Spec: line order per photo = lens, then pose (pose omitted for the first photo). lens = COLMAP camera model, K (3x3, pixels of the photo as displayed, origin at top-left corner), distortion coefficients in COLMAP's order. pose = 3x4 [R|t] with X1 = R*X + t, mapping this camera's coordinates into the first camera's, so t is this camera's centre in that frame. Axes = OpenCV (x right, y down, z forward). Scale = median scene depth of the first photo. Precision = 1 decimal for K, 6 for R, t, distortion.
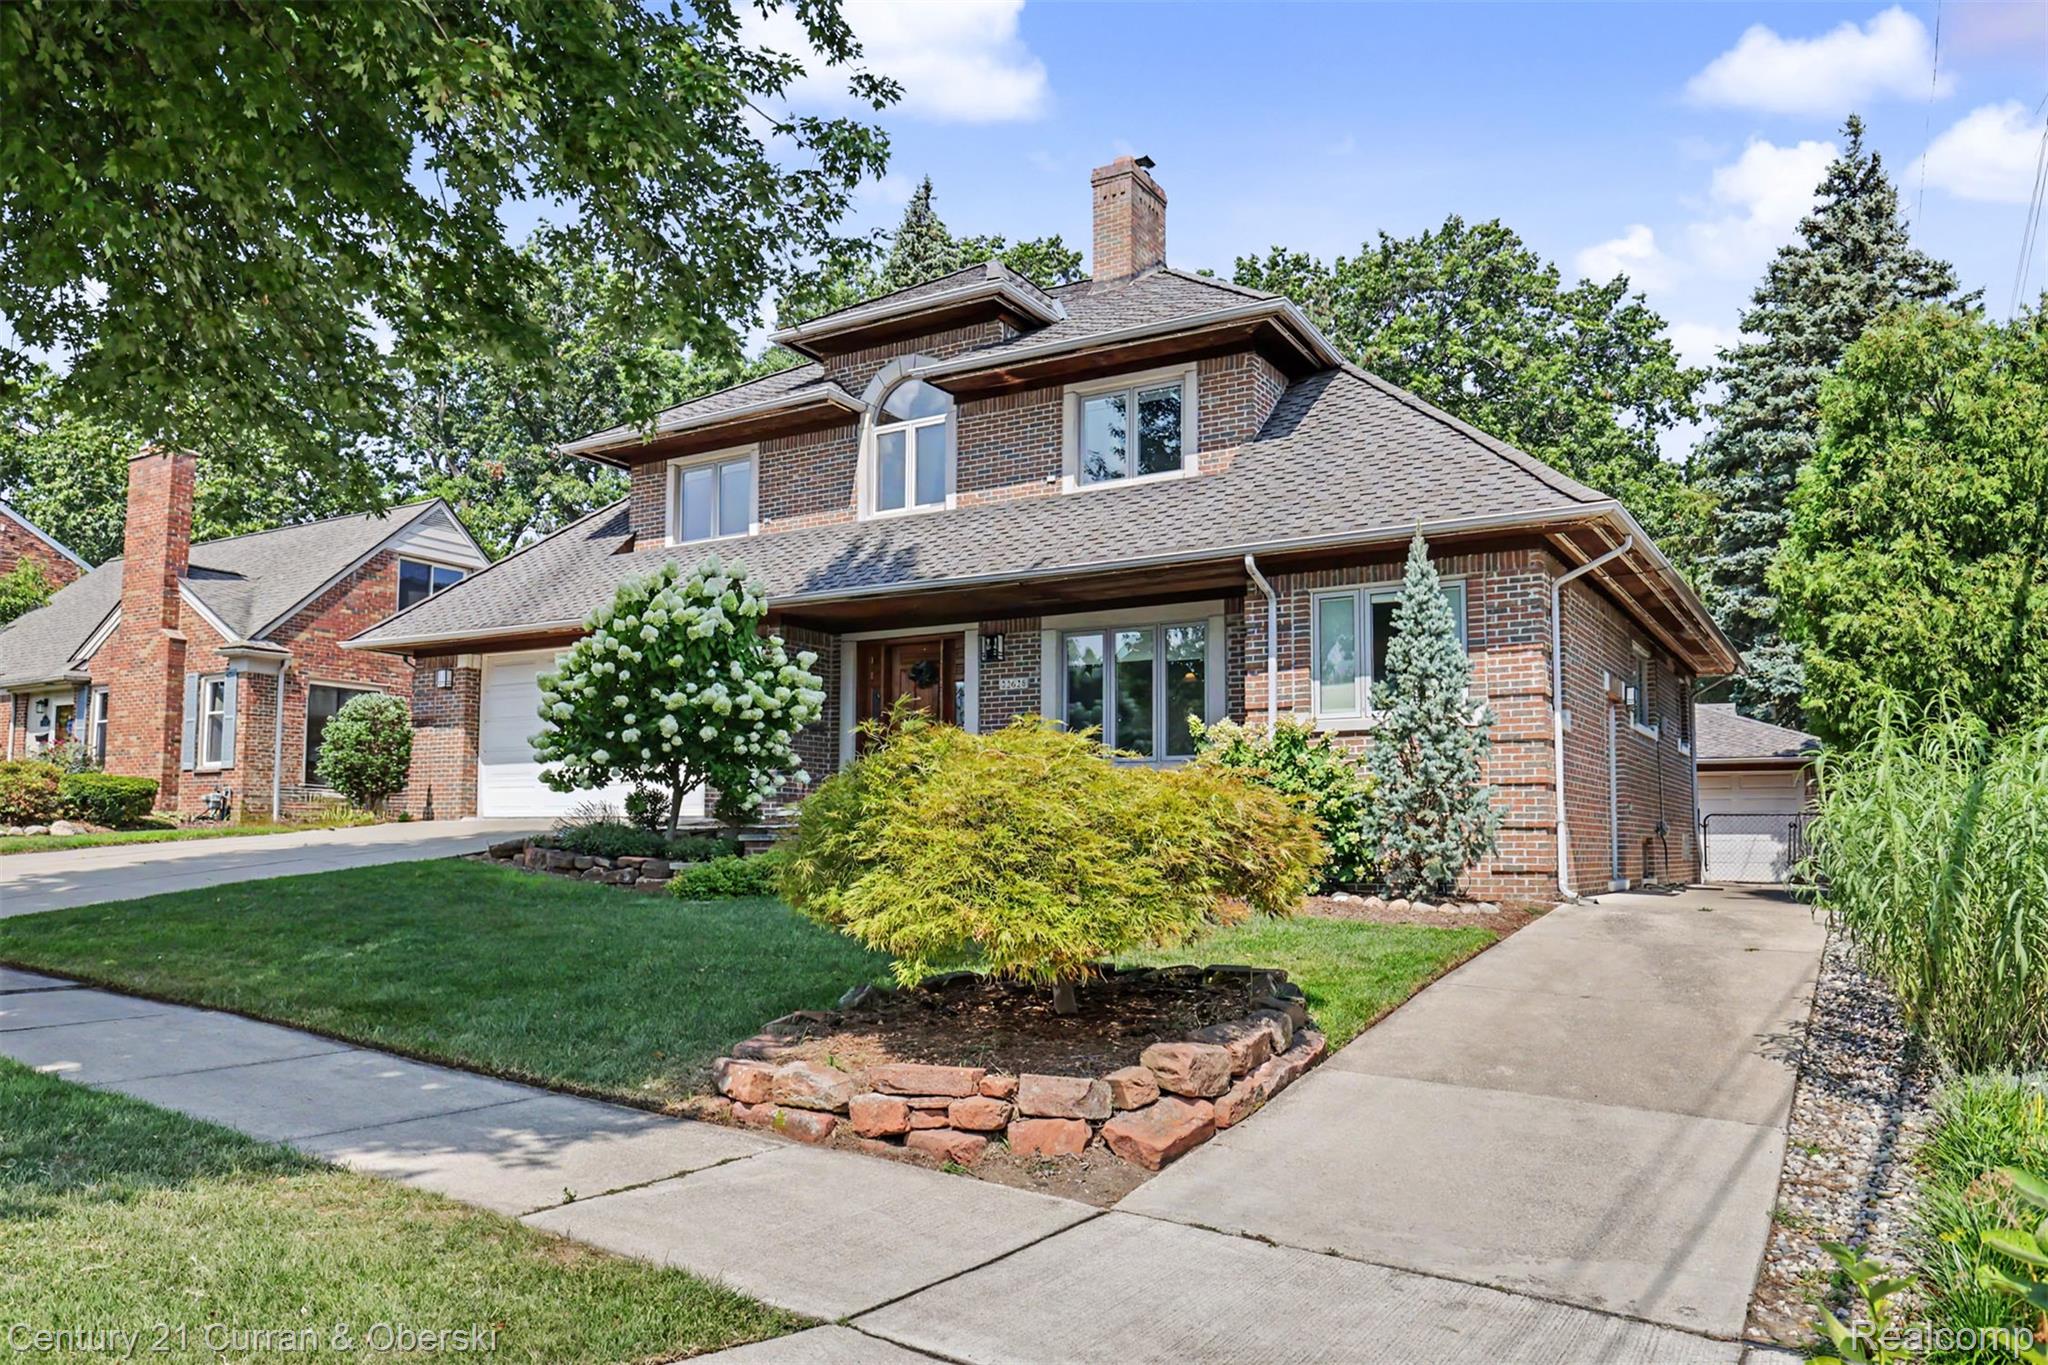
lens RADIAL K [[1425.1, 0, 1024.0], [0, 1425.1, 682.5], [0, 0, 1]] dist [0.002118, 0.000114]
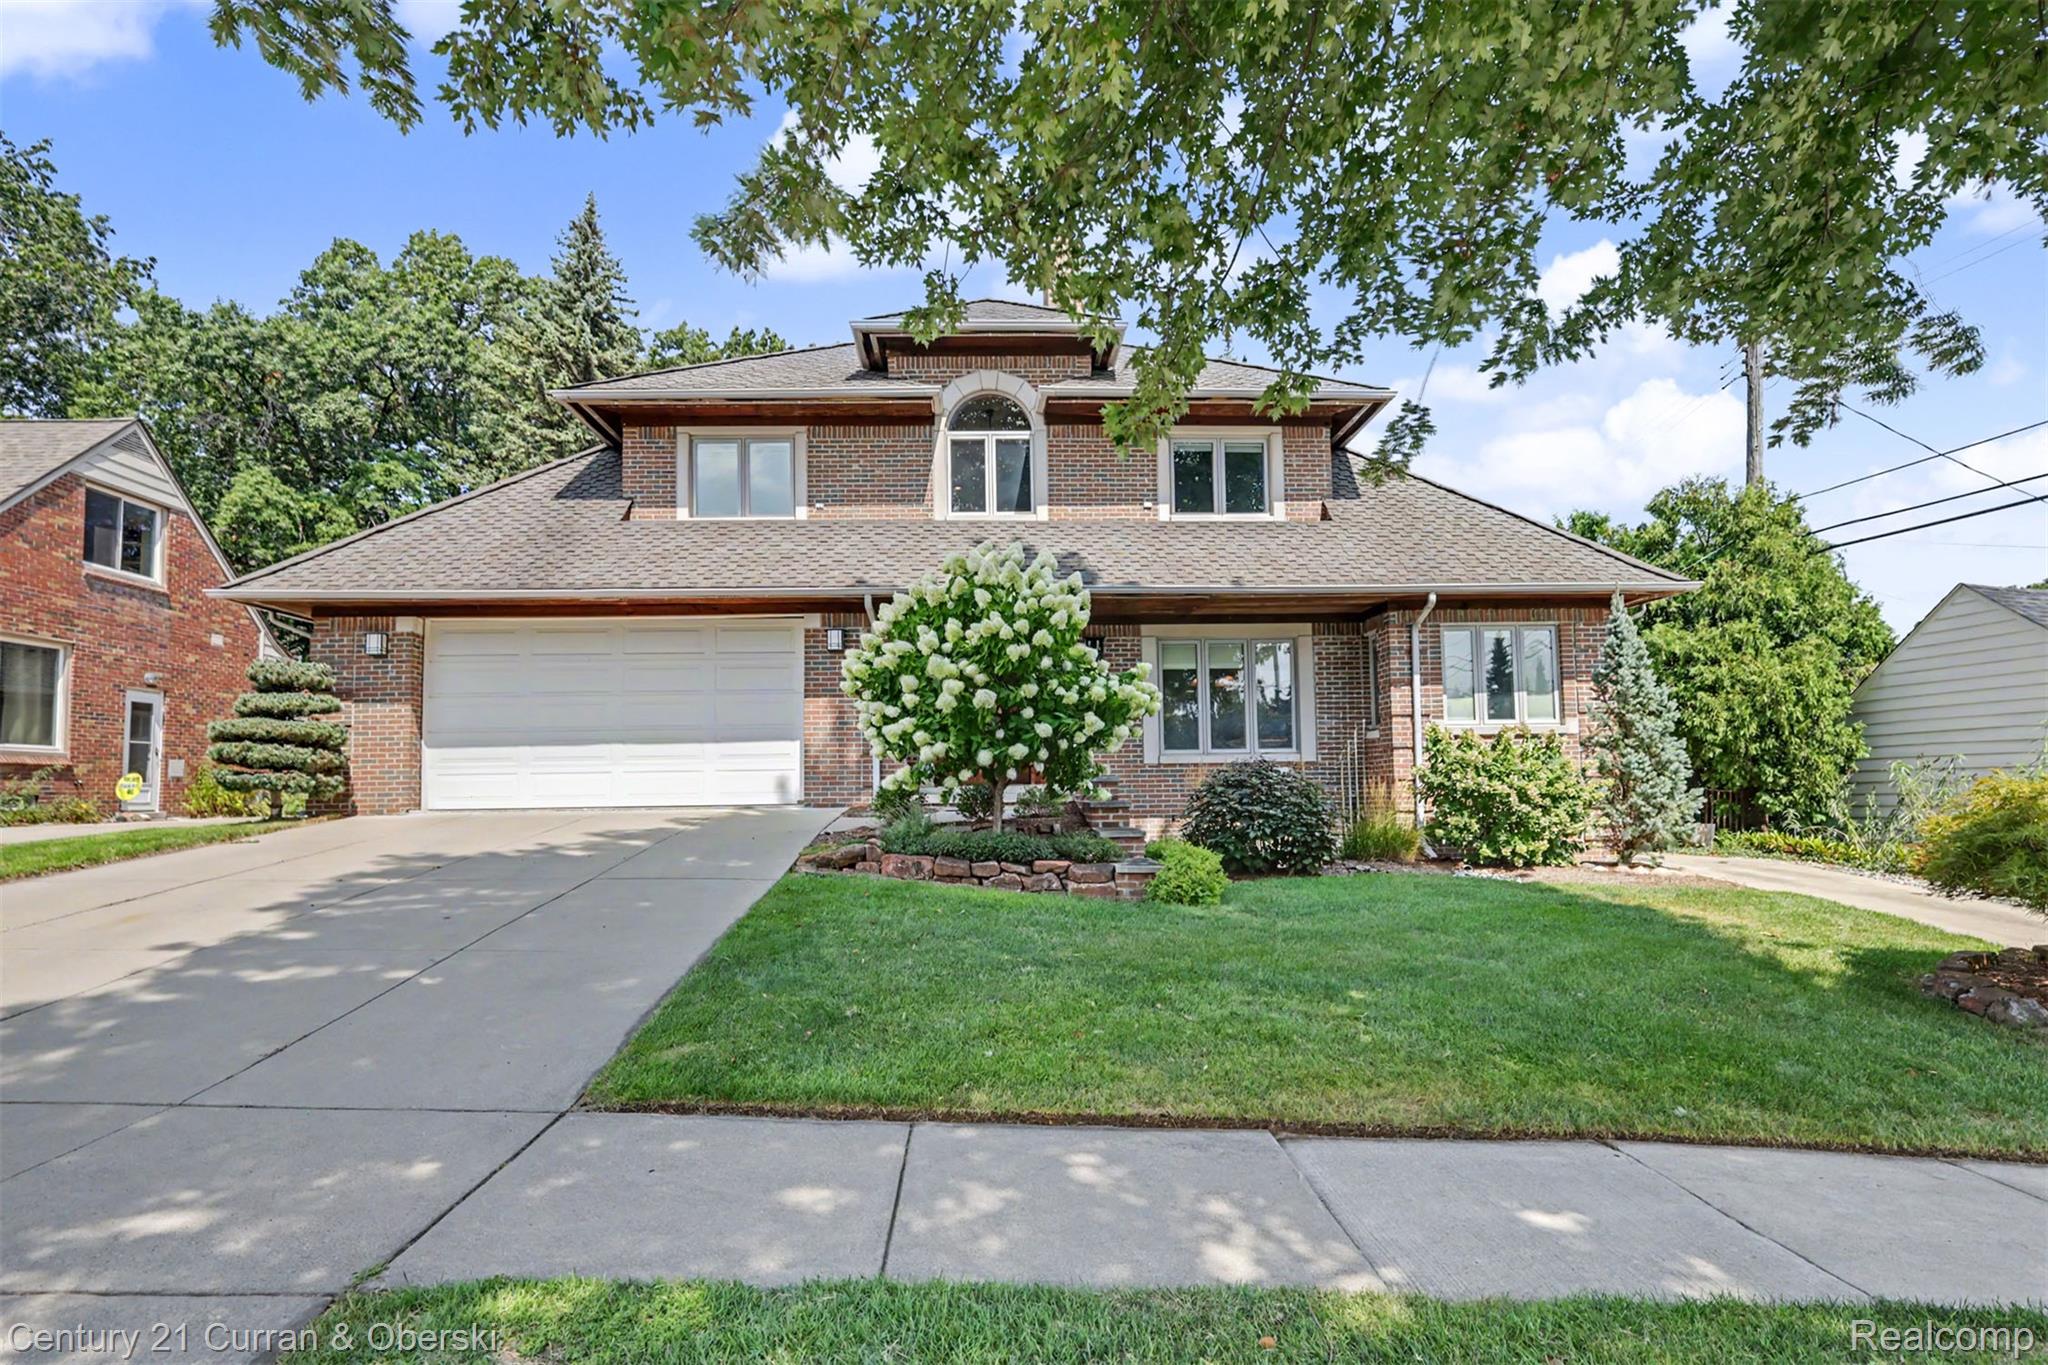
lens RADIAL K [[1084.0, 0, 1024.0], [0, 1084.0, 682.5], [0, 0, 1]] dist [-0.021507, 0.000144]
pose [[0.832754, 0.038962, 0.552270, -0.468083], [-0.043708, 0.999034, -0.004574, 0.006363], [-0.551914, -0.020330, 0.833653, 0.286581]]
